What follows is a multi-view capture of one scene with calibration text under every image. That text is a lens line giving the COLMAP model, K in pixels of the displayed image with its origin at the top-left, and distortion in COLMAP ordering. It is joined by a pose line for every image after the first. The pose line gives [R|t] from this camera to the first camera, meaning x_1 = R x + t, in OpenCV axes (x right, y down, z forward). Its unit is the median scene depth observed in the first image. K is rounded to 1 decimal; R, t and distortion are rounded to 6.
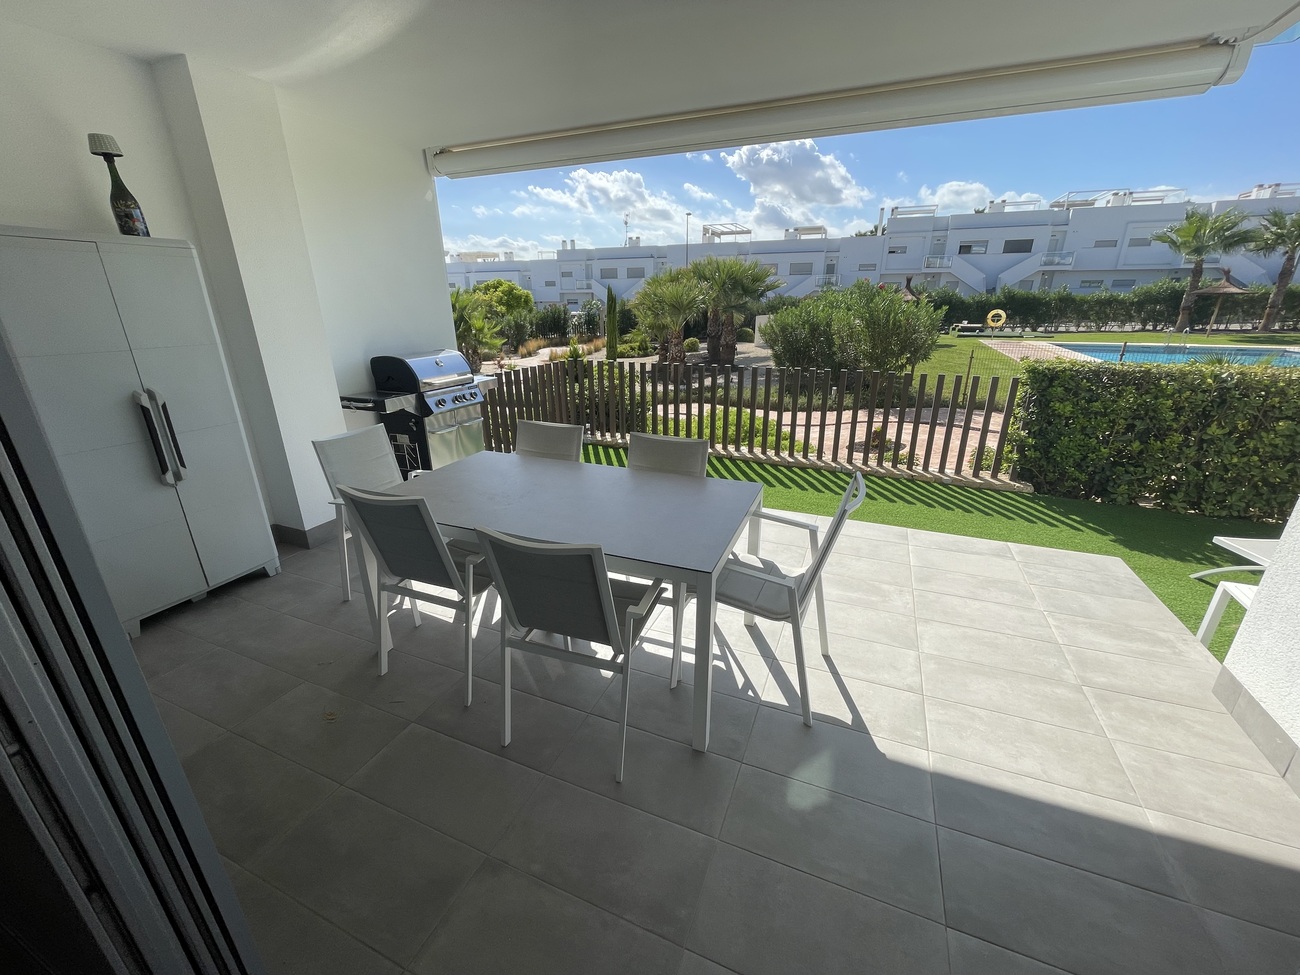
lens RADIAL K [[523.4, 0, 651.4], [0, 523.4, 486.2], [0, 0, 1]] dist [-0.001518, -0.000547]
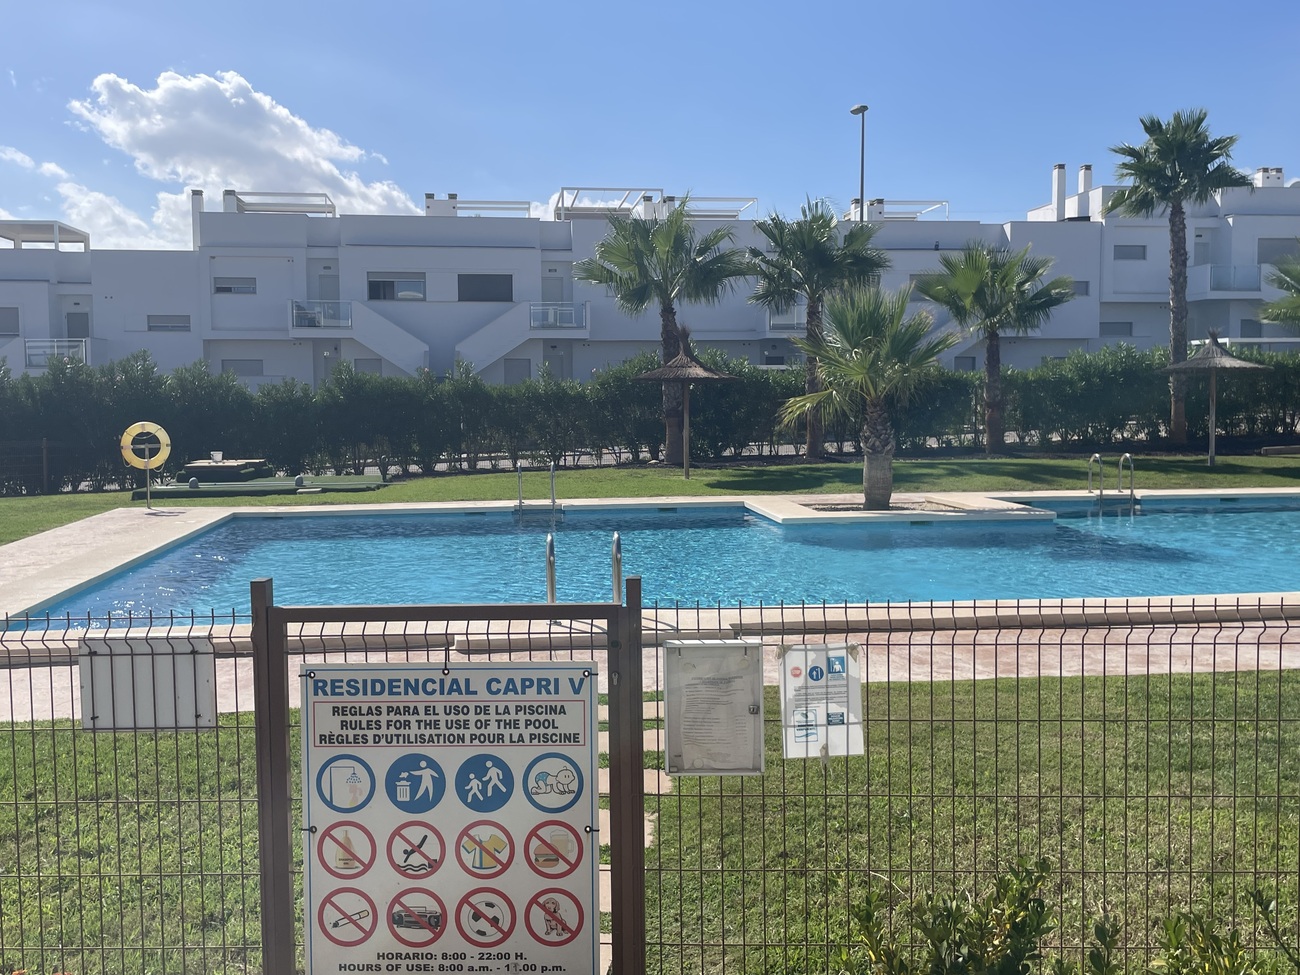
lens RADIAL K [[1241.5, 0, 641.8], [0, 1241.5, 486.6], [0, 0, 1]] dist [0.088630, -0.002505]
pose [[0.862293, -0.038575, 0.504938, 0.526439], [0.175145, 0.958278, -0.225891, -0.054542], [-0.475158, 0.283222, 0.833073, 0.171795]]
